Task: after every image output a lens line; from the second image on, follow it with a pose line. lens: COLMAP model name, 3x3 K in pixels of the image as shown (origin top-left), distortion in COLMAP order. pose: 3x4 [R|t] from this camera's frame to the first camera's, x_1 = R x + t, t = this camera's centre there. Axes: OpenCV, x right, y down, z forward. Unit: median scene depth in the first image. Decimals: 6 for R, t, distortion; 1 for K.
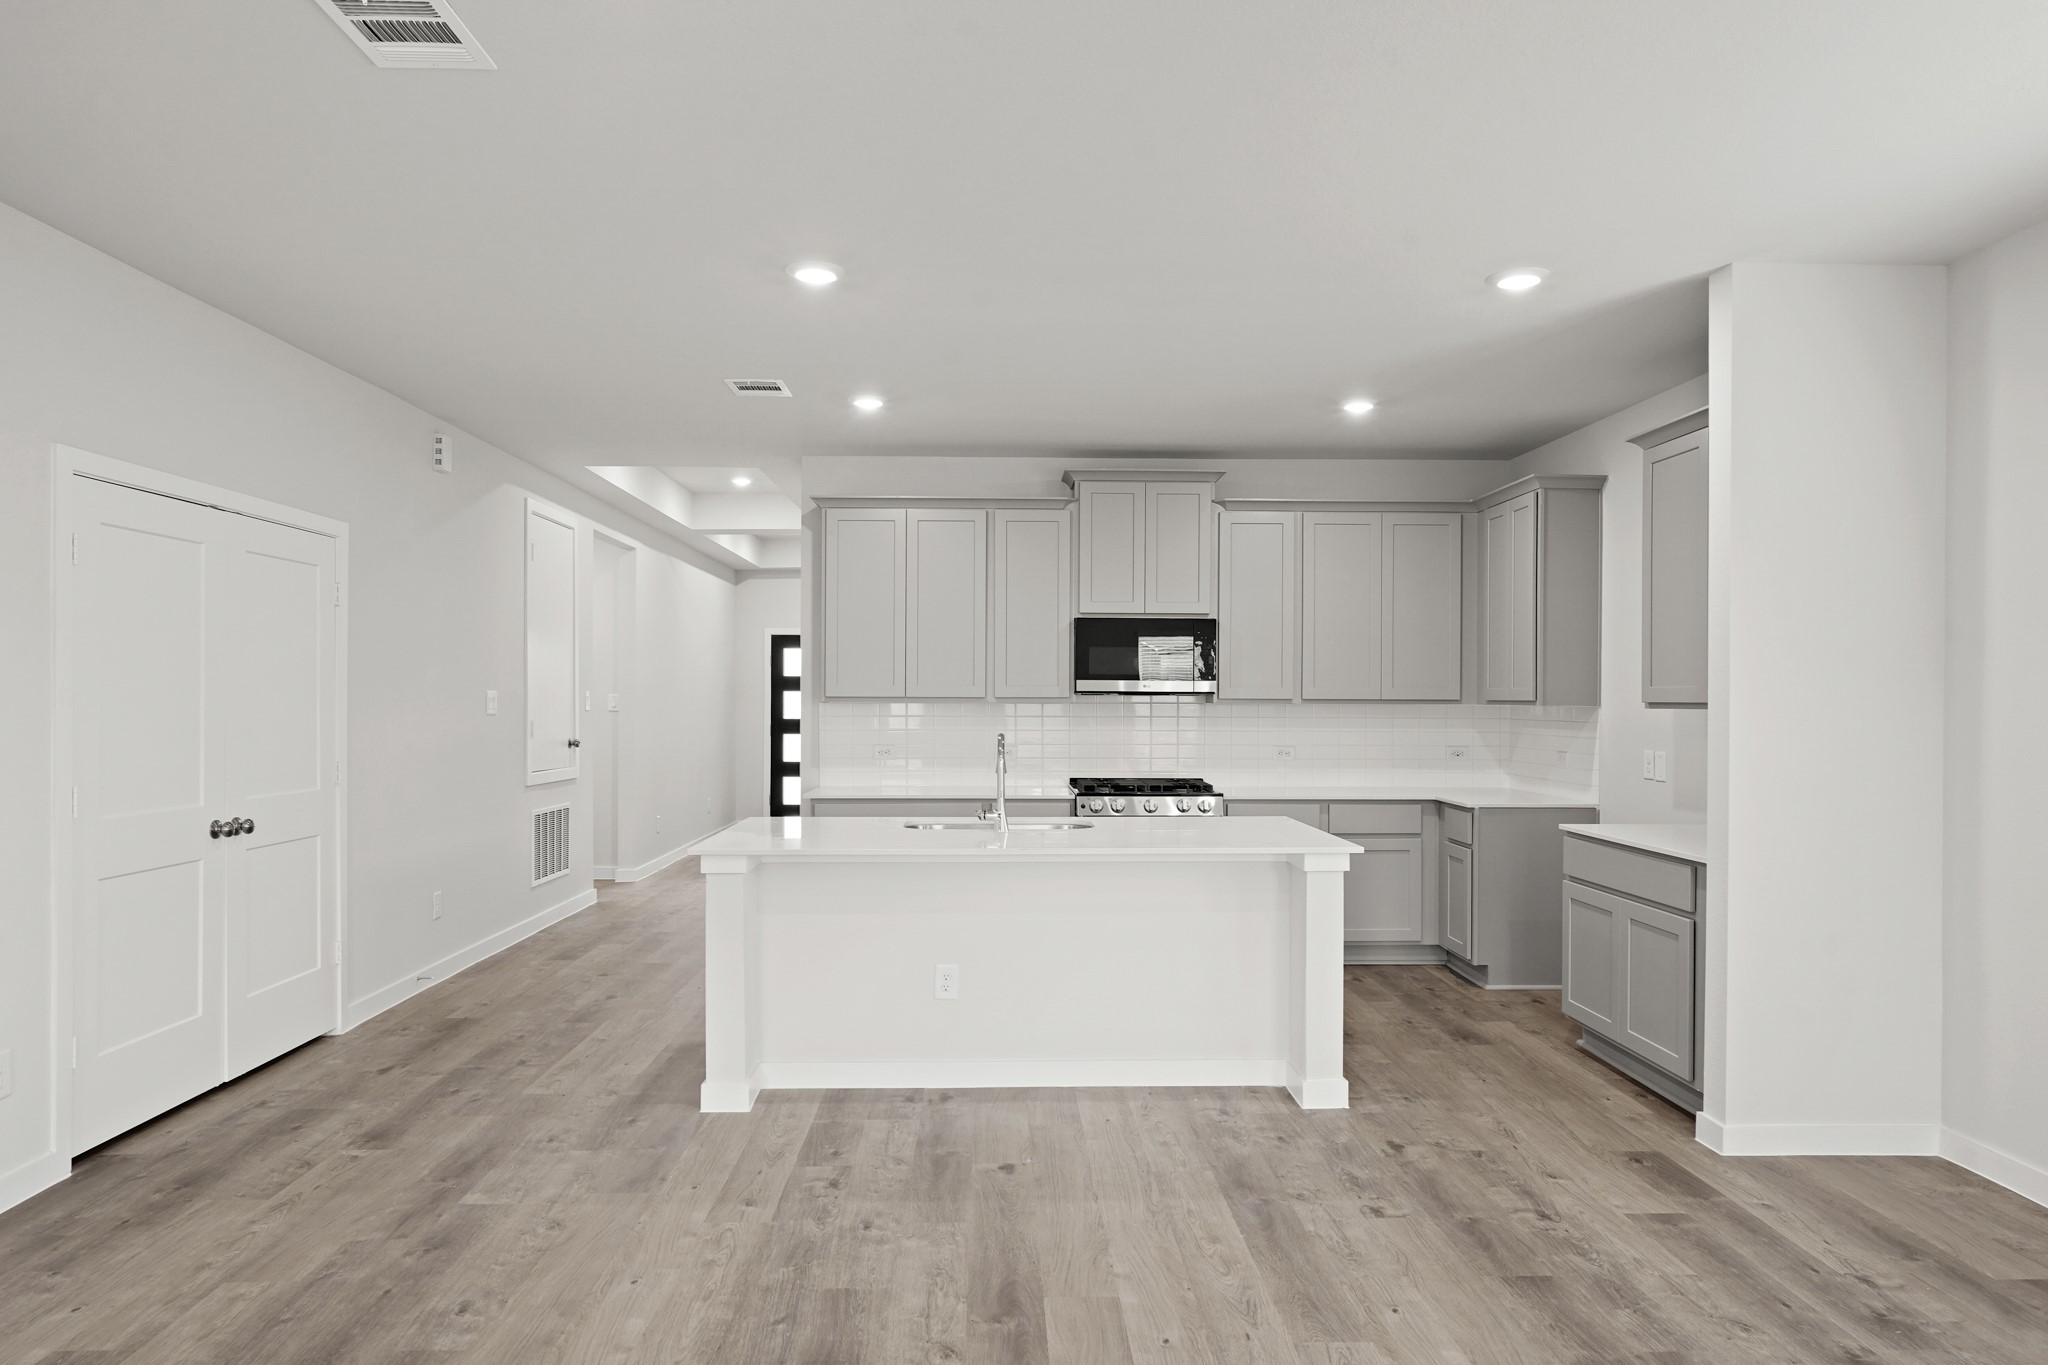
lens RADIAL K [[1288.9, 0, 1022.0], [0, 1288.9, 696.8], [0, 0, 1]] dist [-0.008540, 0.008165]
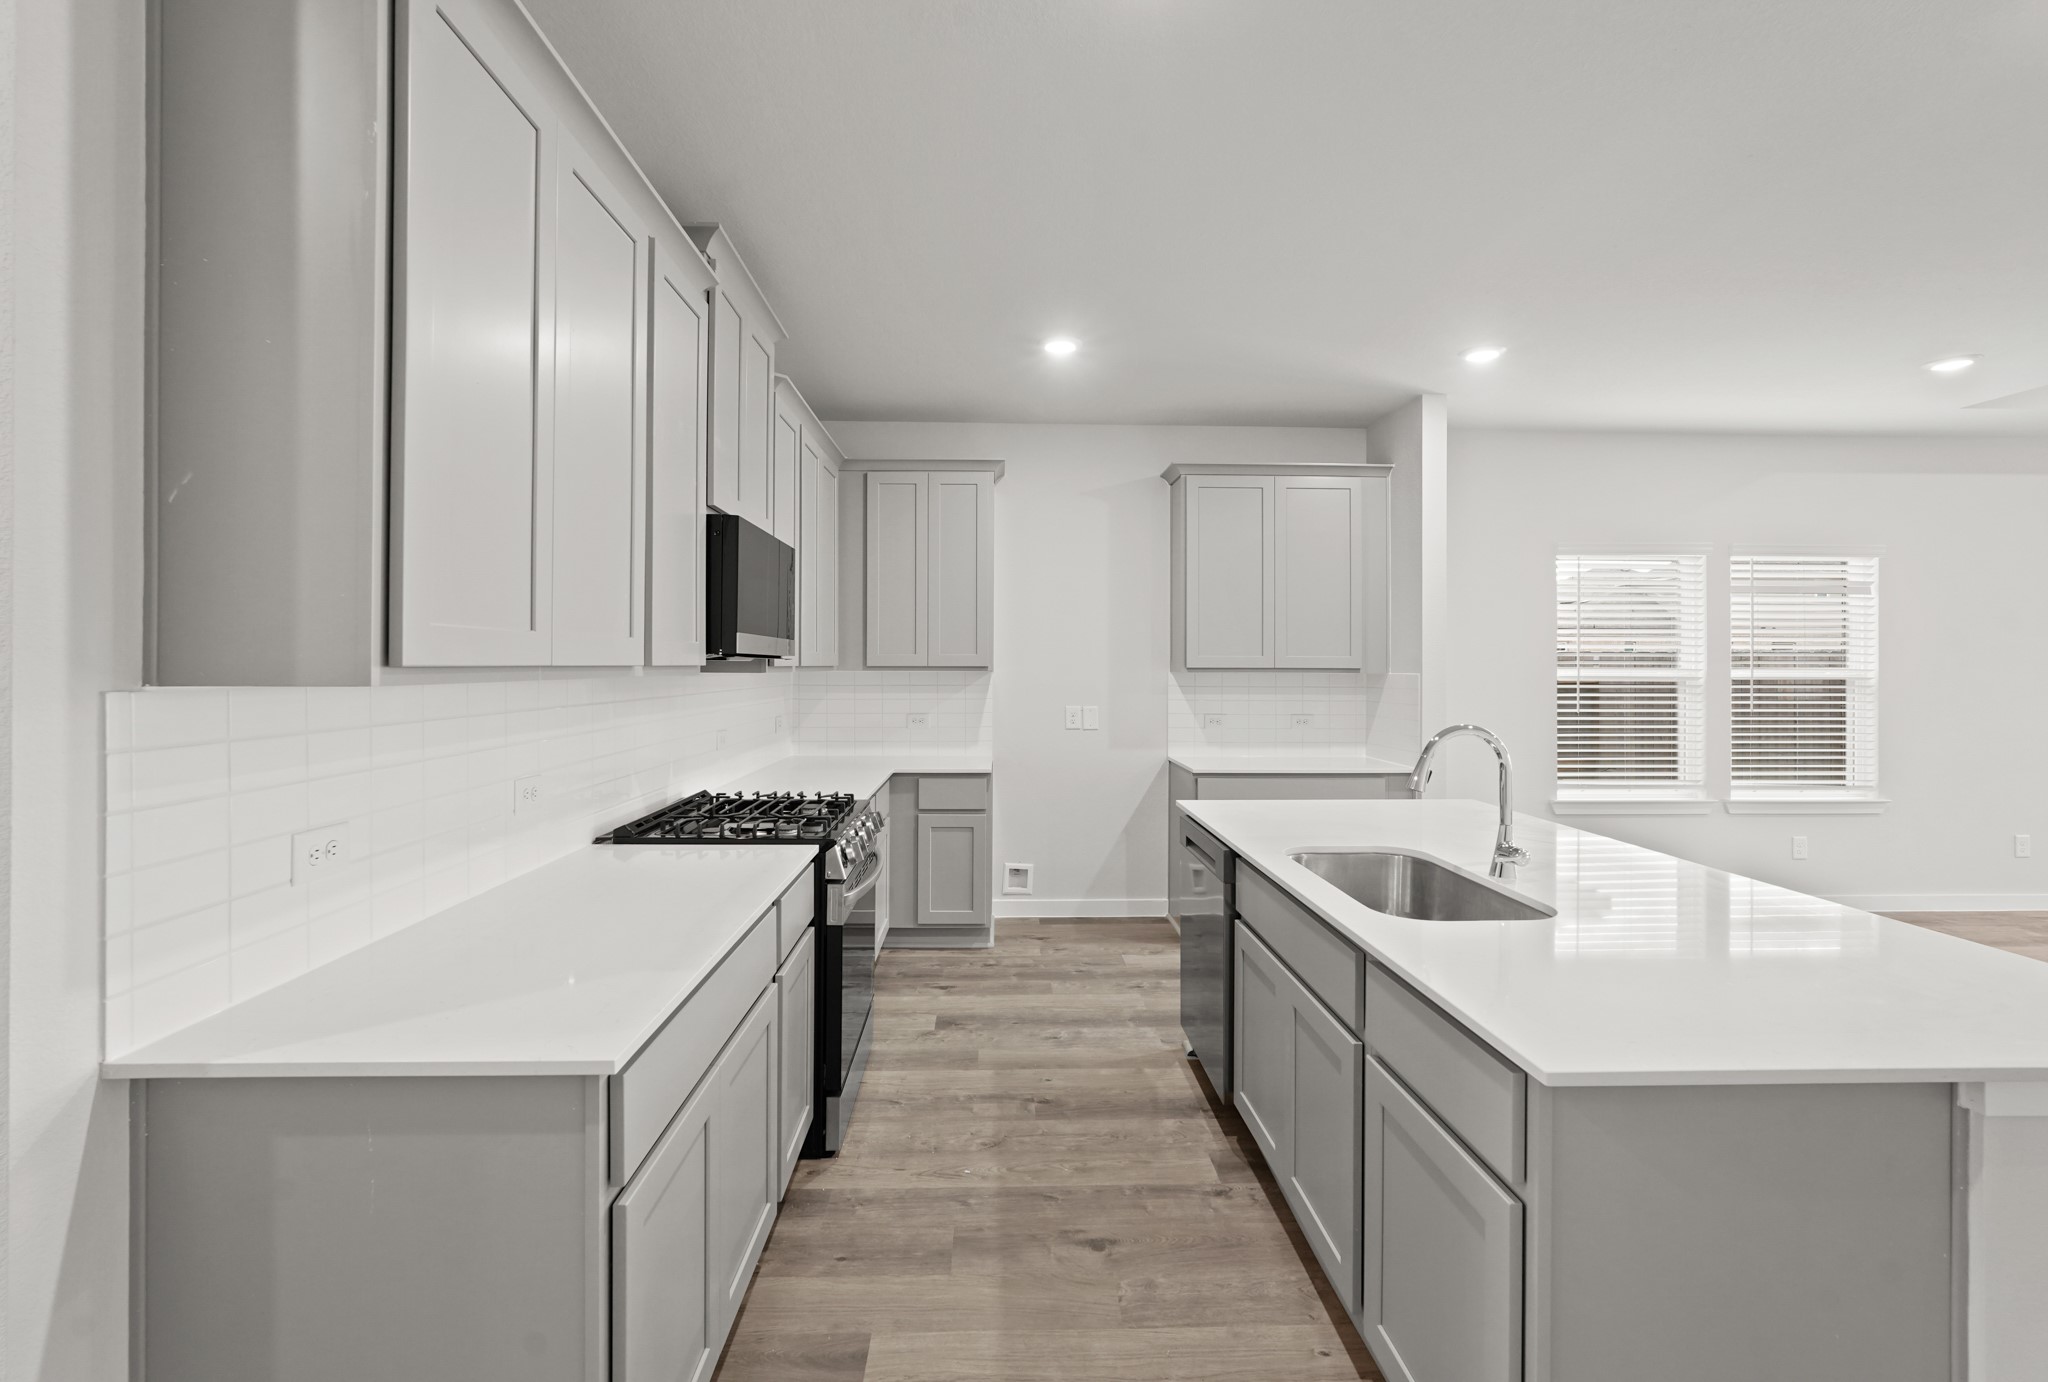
lens RADIAL K [[901.7, 0, 1012.4], [0, 901.7, 682.2], [0, 0, 1]] dist [-0.015436, 0.006257]
pose [[0.004439, -0.022173, 0.999744, -0.502243], [-0.001494, 0.999753, 0.022180, -0.001961], [-0.999989, -0.001592, 0.004405, 1.349519]]
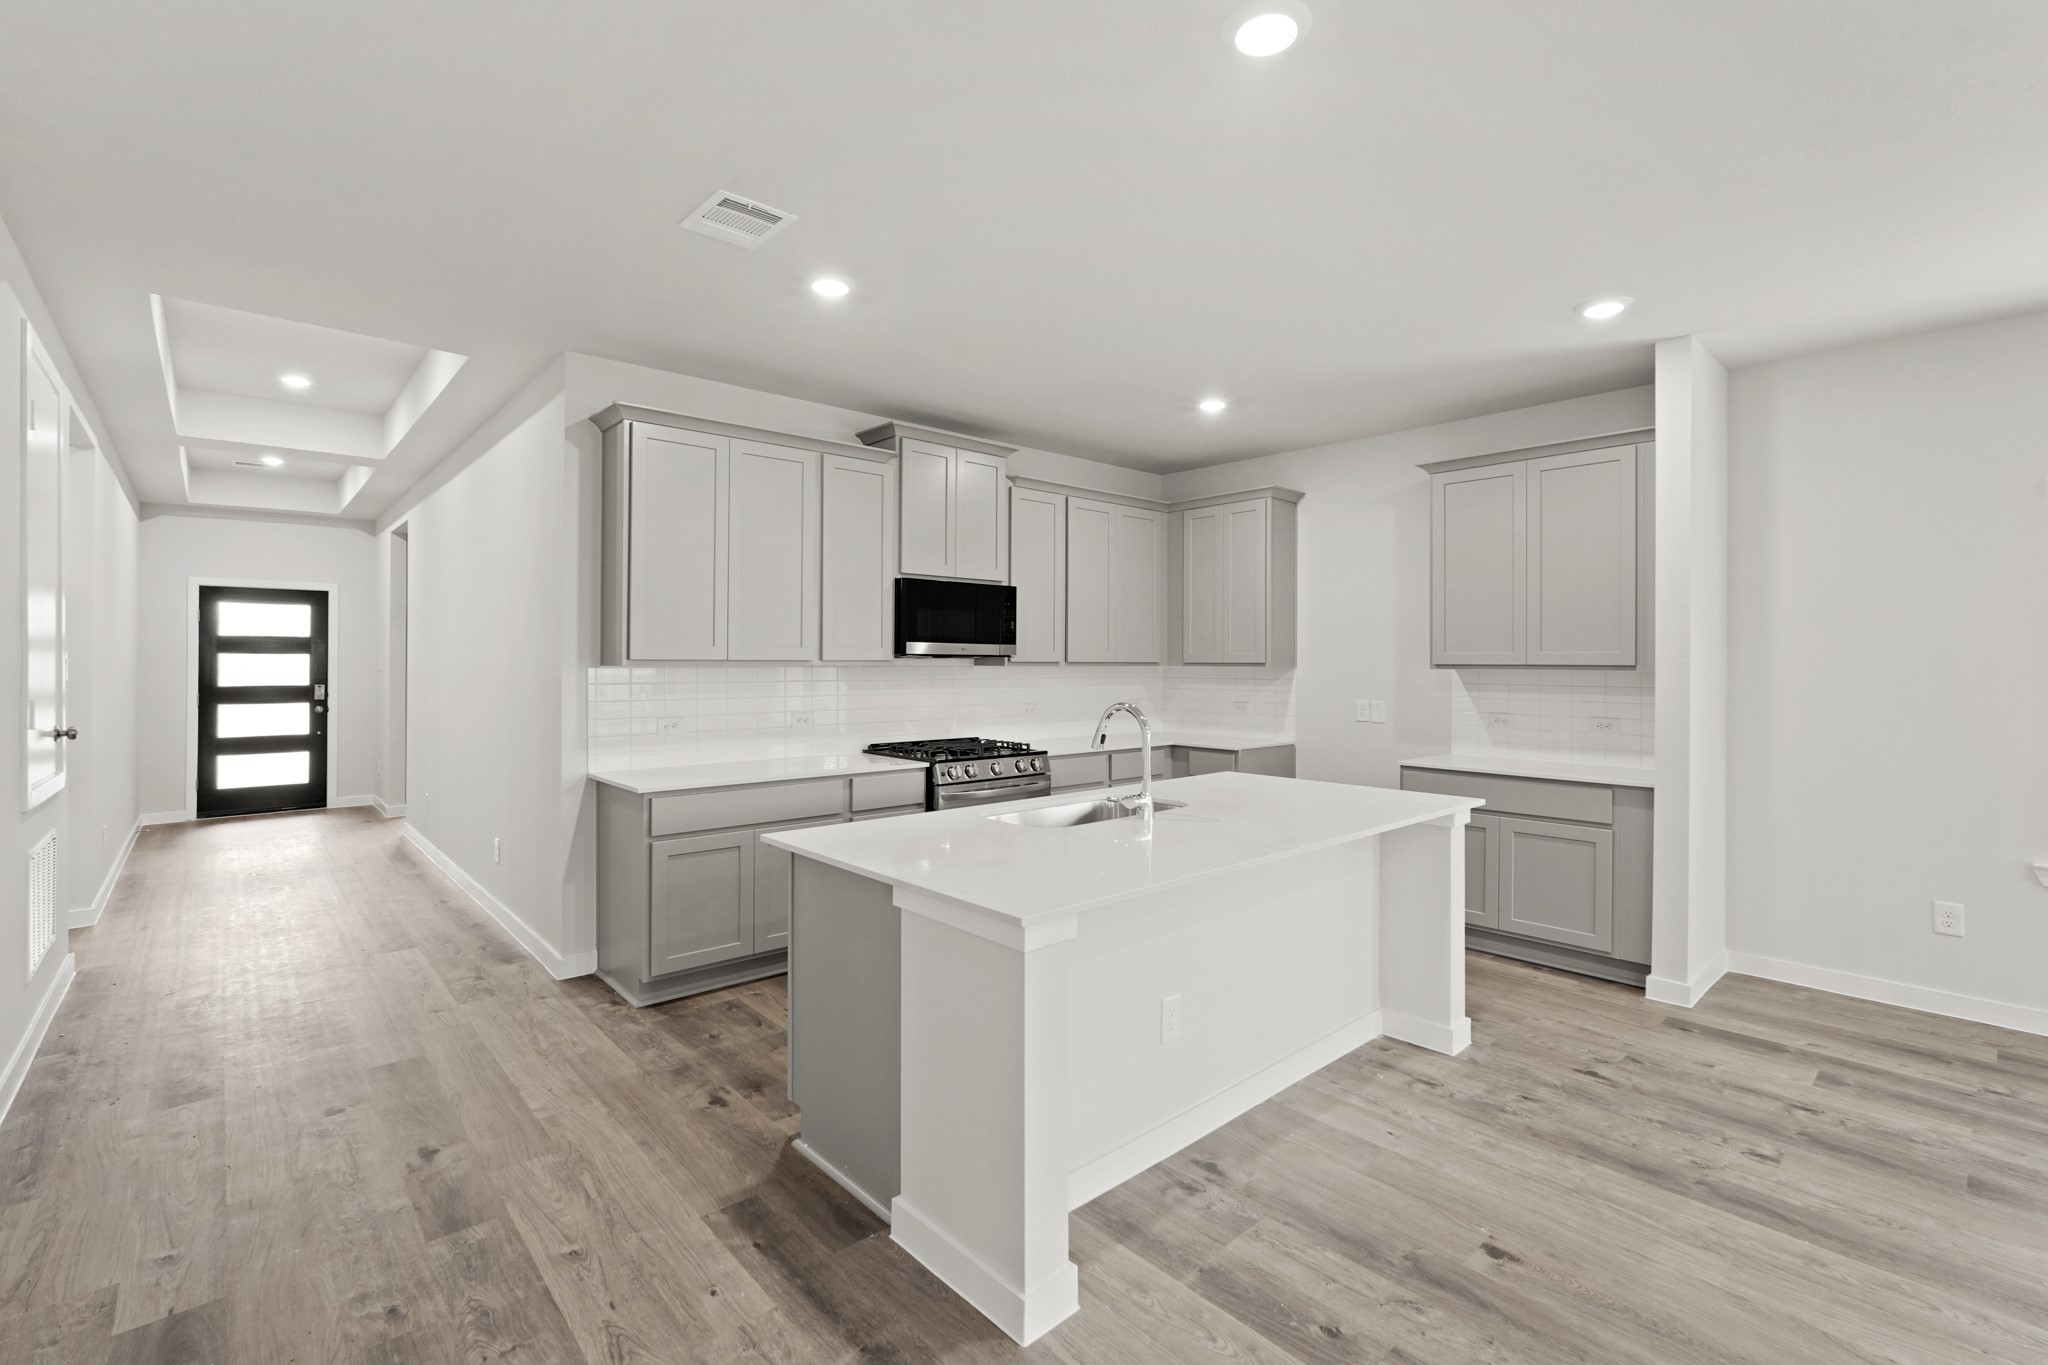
lens RADIAL K [[901.7, 0, 1024.3], [0, 901.7, 671.5], [0, 0, 1]] dist [-0.015436, 0.006257]
pose [[0.760148, -0.007391, 0.649707, -0.501654], [-0.000583, 0.999927, 0.012058, 0.000461], [-0.649749, -0.009545, 0.760089, 0.658326]]
